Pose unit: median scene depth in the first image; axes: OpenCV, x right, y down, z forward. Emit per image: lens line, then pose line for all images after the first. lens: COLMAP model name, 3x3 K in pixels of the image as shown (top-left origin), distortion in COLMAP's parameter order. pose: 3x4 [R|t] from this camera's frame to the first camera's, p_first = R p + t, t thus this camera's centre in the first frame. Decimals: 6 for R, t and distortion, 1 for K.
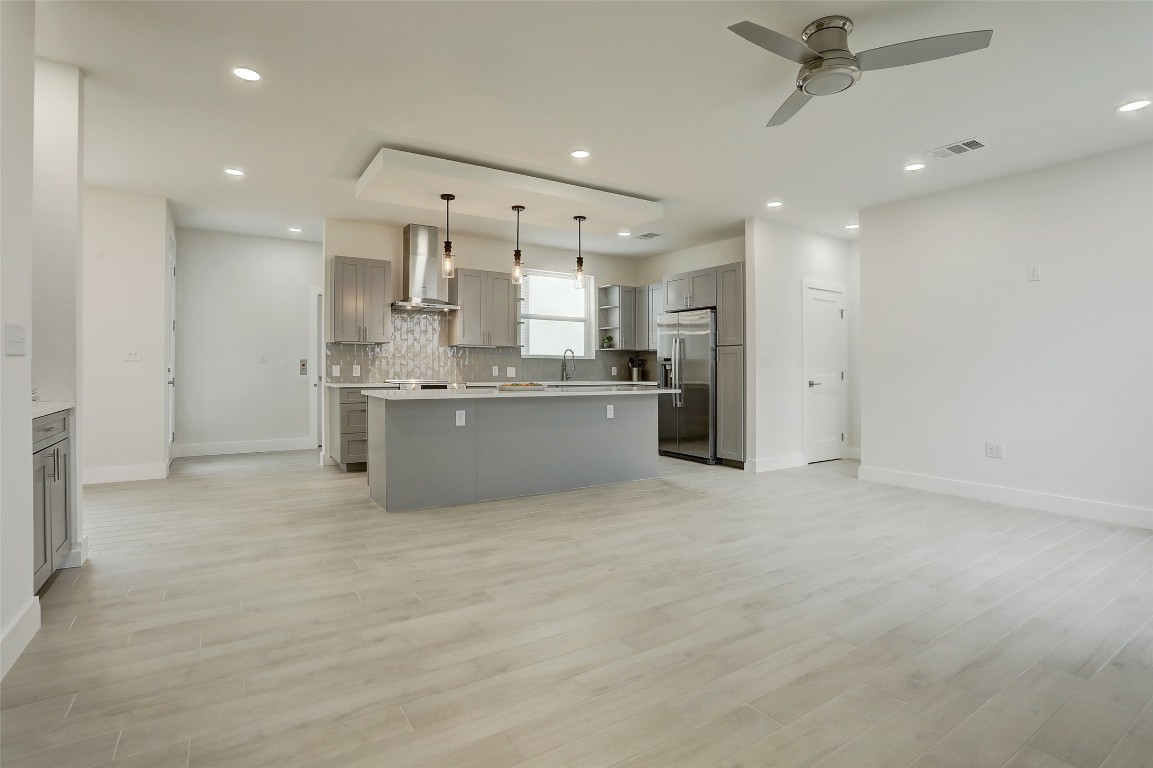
lens RADIAL K [[557.4, 0, 585.1], [0, 557.4, 371.7], [0, 0, 1]] dist [-0.059718, 0.019108]
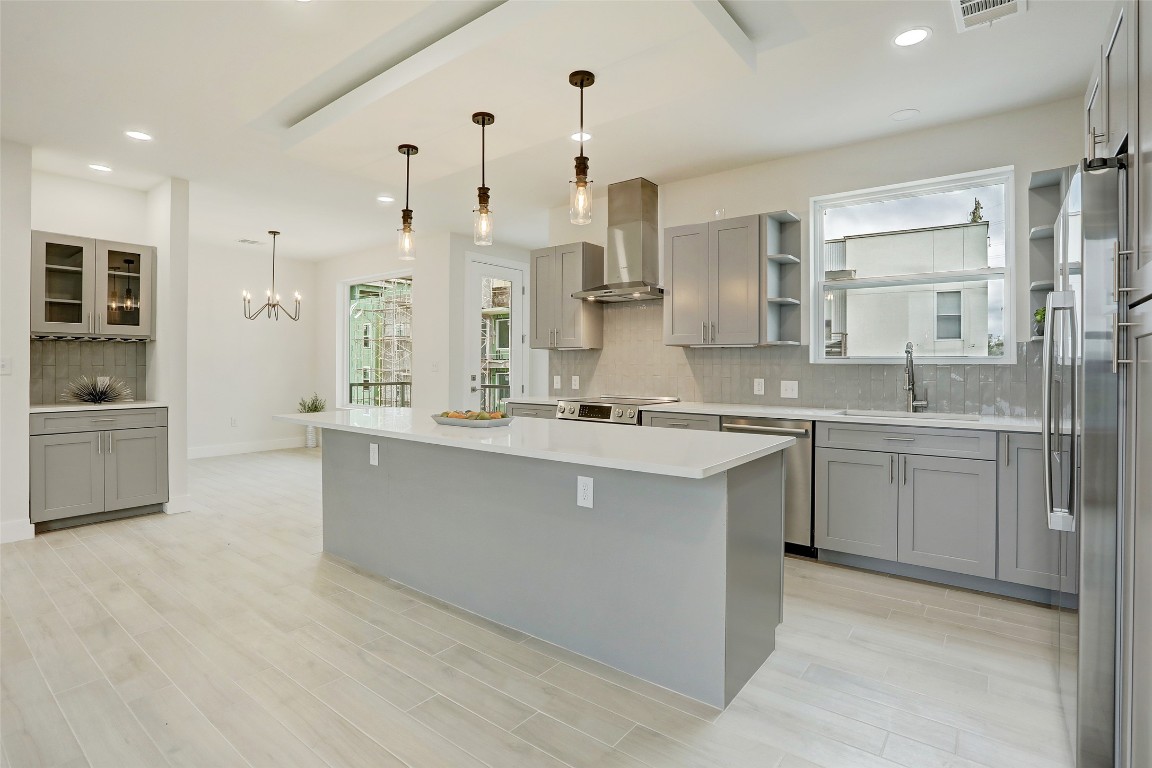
lens RADIAL K [[567.2, 0, 574.3], [0, 567.2, 371.2], [0, 0, 1]] dist [-0.097604, 0.056335]
pose [[0.324124, 0.004215, -0.946005, 0.499029], [-0.006940, 0.999974, 0.002078, -0.025996], [0.945989, 0.005891, 0.324144, 0.926062]]
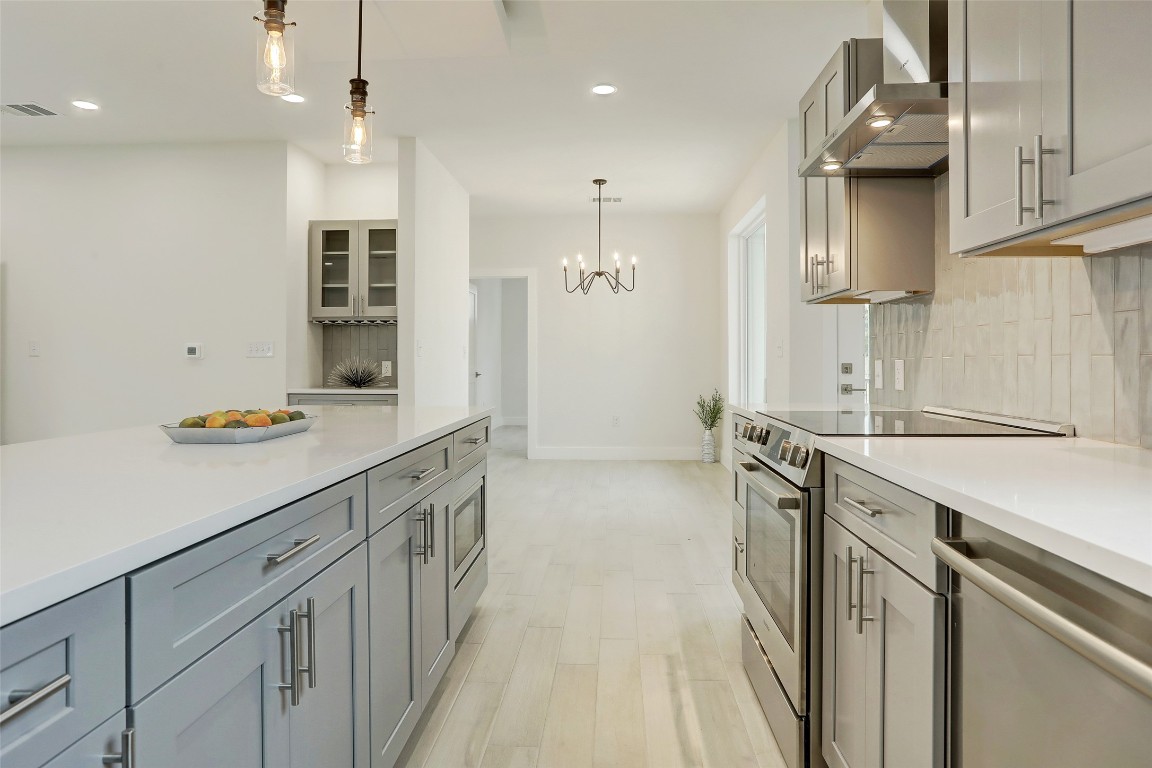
lens RADIAL K [[691.2, 0, 572.4], [0, 691.2, 363.8], [0, 0, 1]] dist [0.061405, 0.000485]
pose [[-0.594735, -0.002747, -0.803917, 0.094541], [-0.008213, 0.999963, 0.002659, -0.010280], [0.803880, 0.008184, -0.594736, 1.415605]]
